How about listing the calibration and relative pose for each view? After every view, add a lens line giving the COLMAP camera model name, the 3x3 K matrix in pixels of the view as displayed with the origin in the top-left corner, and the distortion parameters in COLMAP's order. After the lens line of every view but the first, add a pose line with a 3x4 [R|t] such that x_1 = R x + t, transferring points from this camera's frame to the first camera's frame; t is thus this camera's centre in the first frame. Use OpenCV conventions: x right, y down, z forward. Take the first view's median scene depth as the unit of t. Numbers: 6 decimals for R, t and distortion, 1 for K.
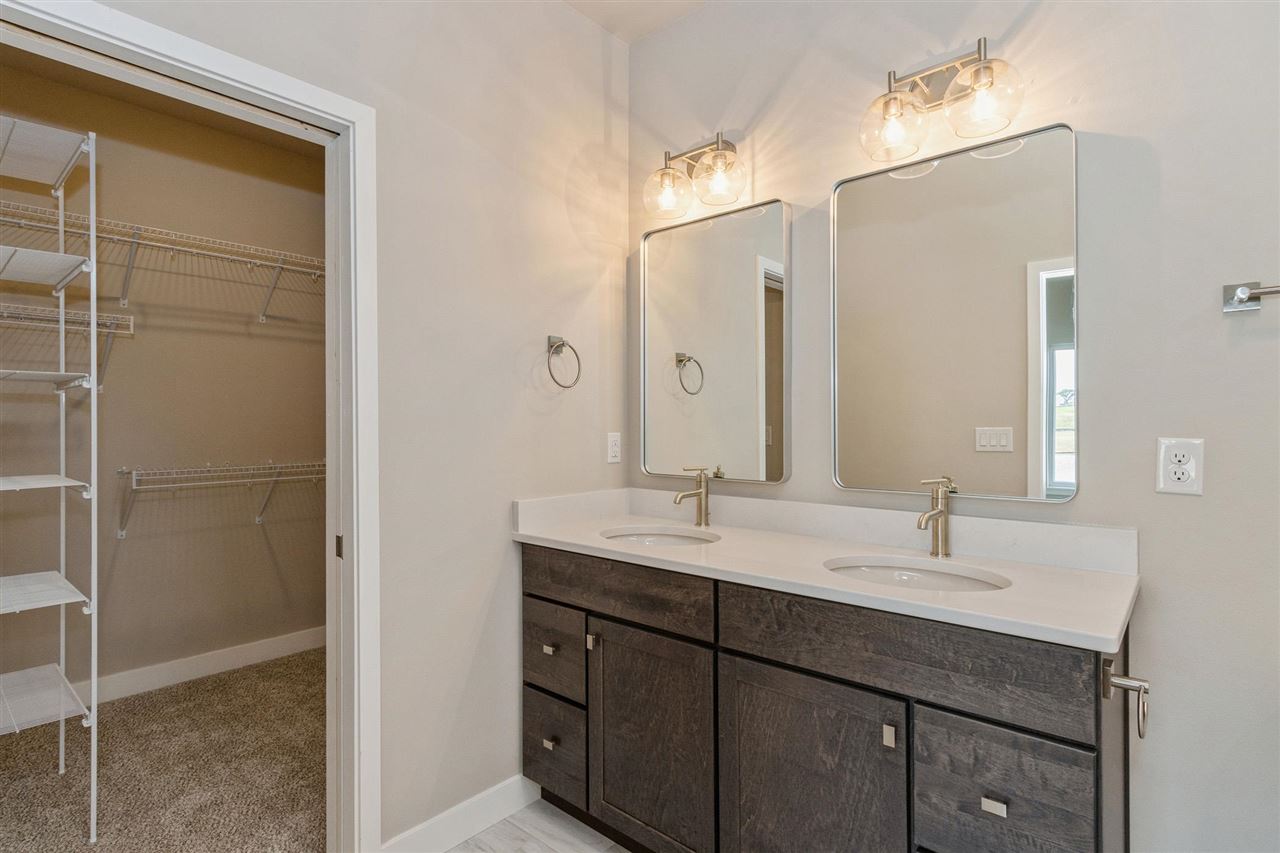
lens RADIAL K [[620.7, 0, 640.0], [0, 620.7, 426.5], [0, 0, 1]] dist [0.000133, 0.001209]
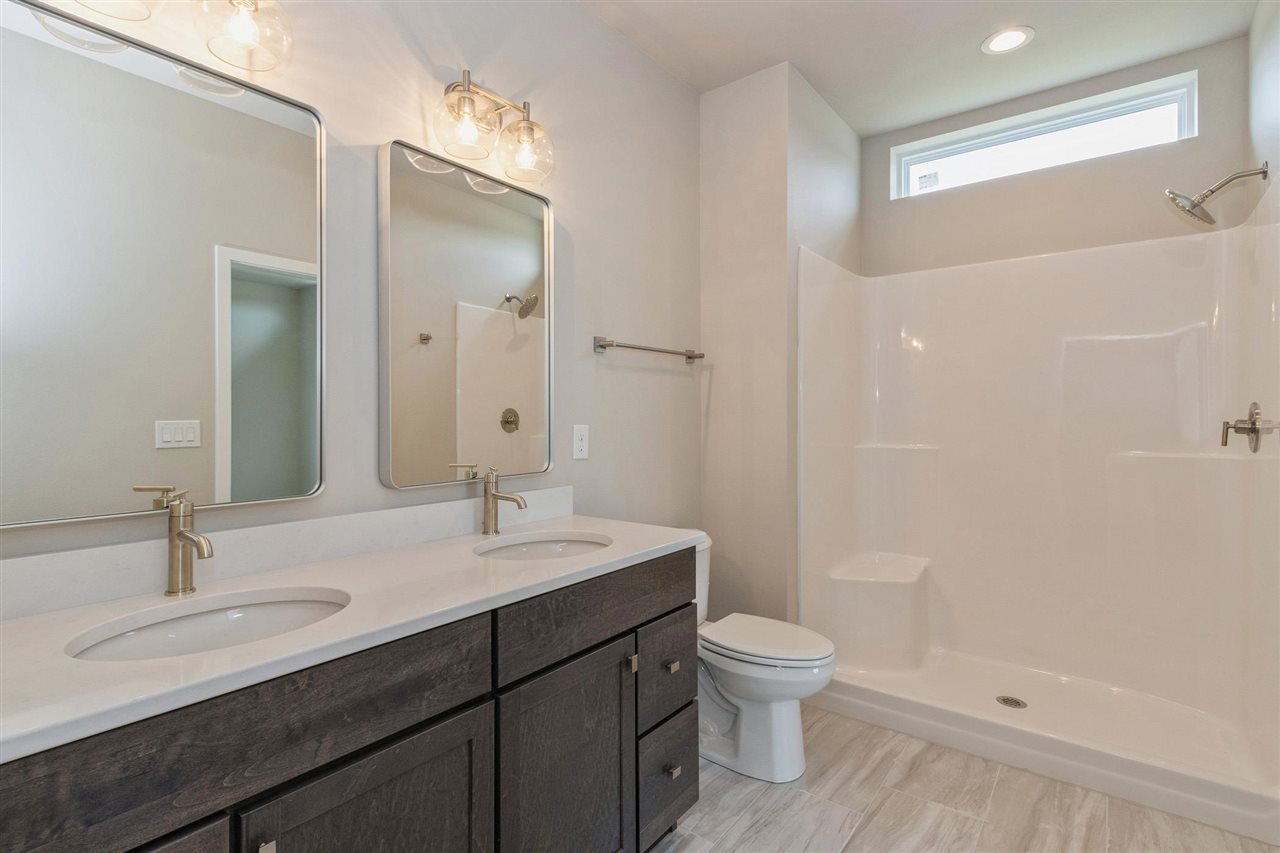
lens RADIAL K [[620.7, 0, 640.0], [0, 620.7, 426.5], [0, 0, 1]] dist [0.000133, 0.001209]
pose [[-0.070995, -0.010617, 0.997420, -0.690307], [0.000359, 0.999943, 0.010669, 0.003270], [-0.997477, 0.001115, -0.070988, 0.875239]]
